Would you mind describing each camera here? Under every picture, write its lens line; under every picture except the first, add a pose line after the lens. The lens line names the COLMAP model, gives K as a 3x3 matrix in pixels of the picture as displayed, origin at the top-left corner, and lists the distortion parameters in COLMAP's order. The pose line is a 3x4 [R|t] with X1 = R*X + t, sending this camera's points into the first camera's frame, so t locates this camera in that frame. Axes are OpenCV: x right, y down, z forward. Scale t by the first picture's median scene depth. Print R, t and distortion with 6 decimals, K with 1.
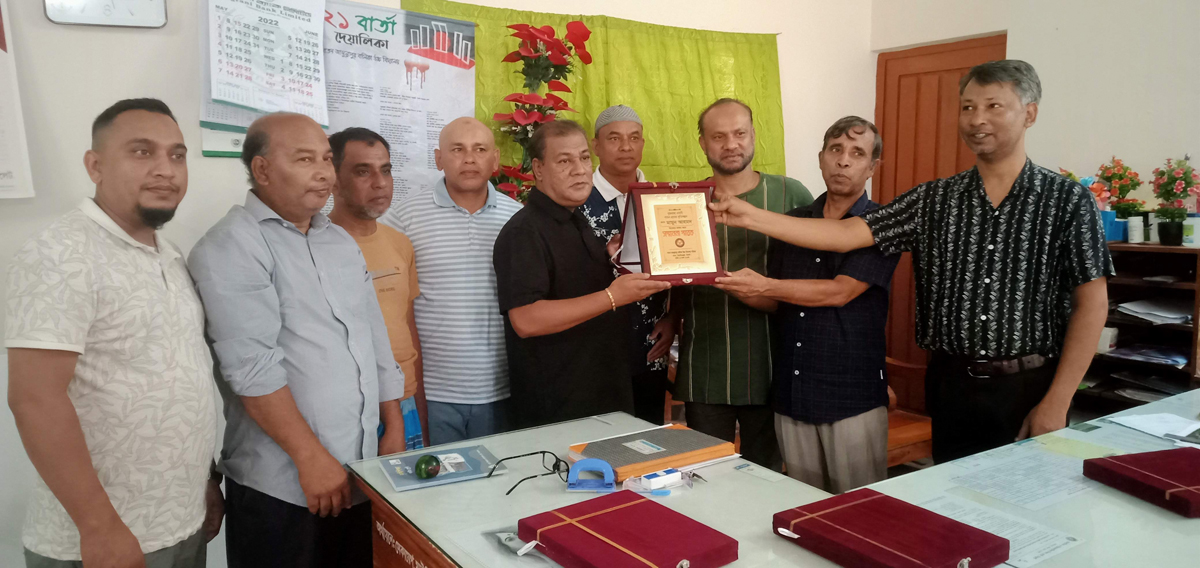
lens RADIAL K [[876.8, 0, 600.6], [0, 876.8, 293.4], [0, 0, 1]] dist [0.048405, -0.083391]
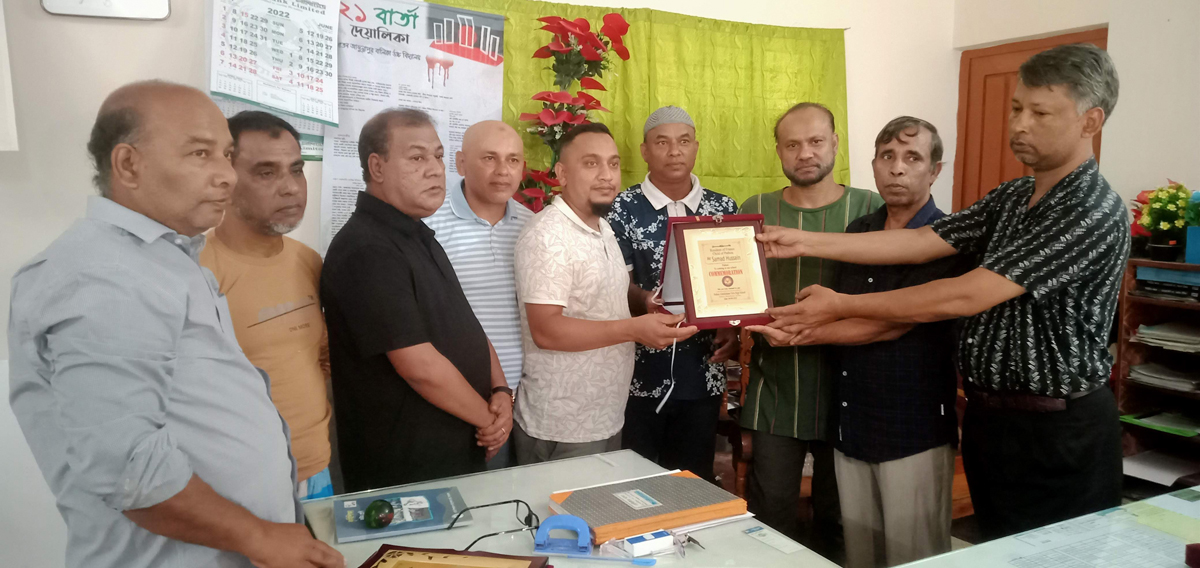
lens RADIAL K [[876.8, 0, 596.7], [0, 876.8, 290.2], [0, 0, 1]] dist [0.048405, -0.083391]
pose [[0.994519, 0.025105, -0.101493, 0.058728], [-0.026259, 0.999605, -0.010045, -0.011775], [0.101200, 0.012655, 0.994786, 0.093998]]
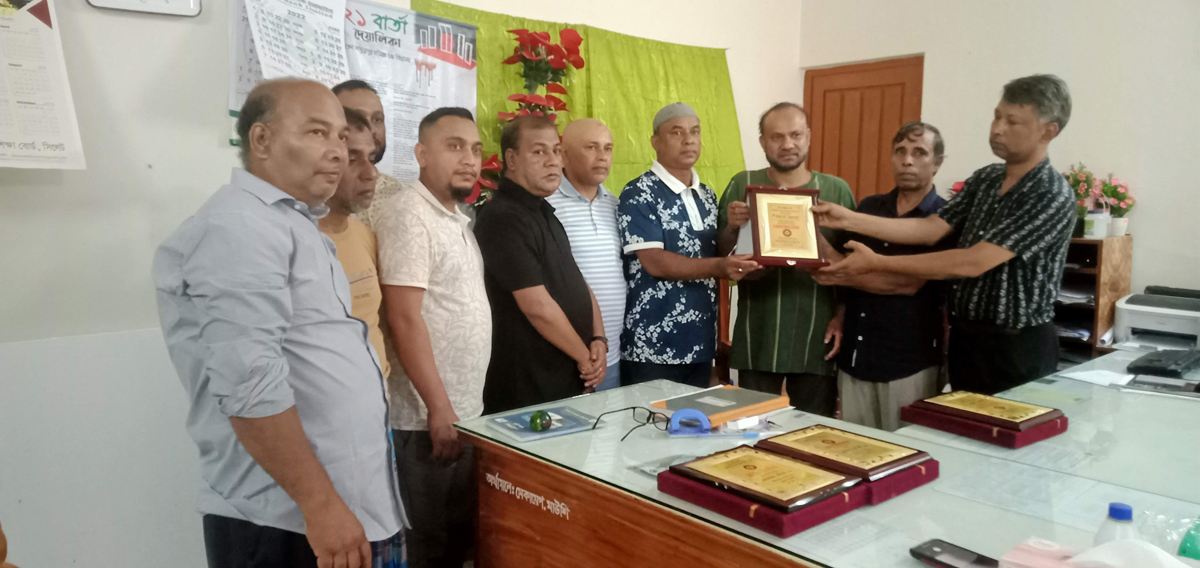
lens RADIAL K [[876.8, 0, 601.1], [0, 876.8, 287.3], [0, 0, 1]] dist [0.048405, -0.083391]
pose [[0.985234, -0.003769, 0.171174, -0.186623], [0.007012, 0.999807, -0.018348, 0.029161], [-0.171072, 0.019277, 0.985070, -0.067552]]
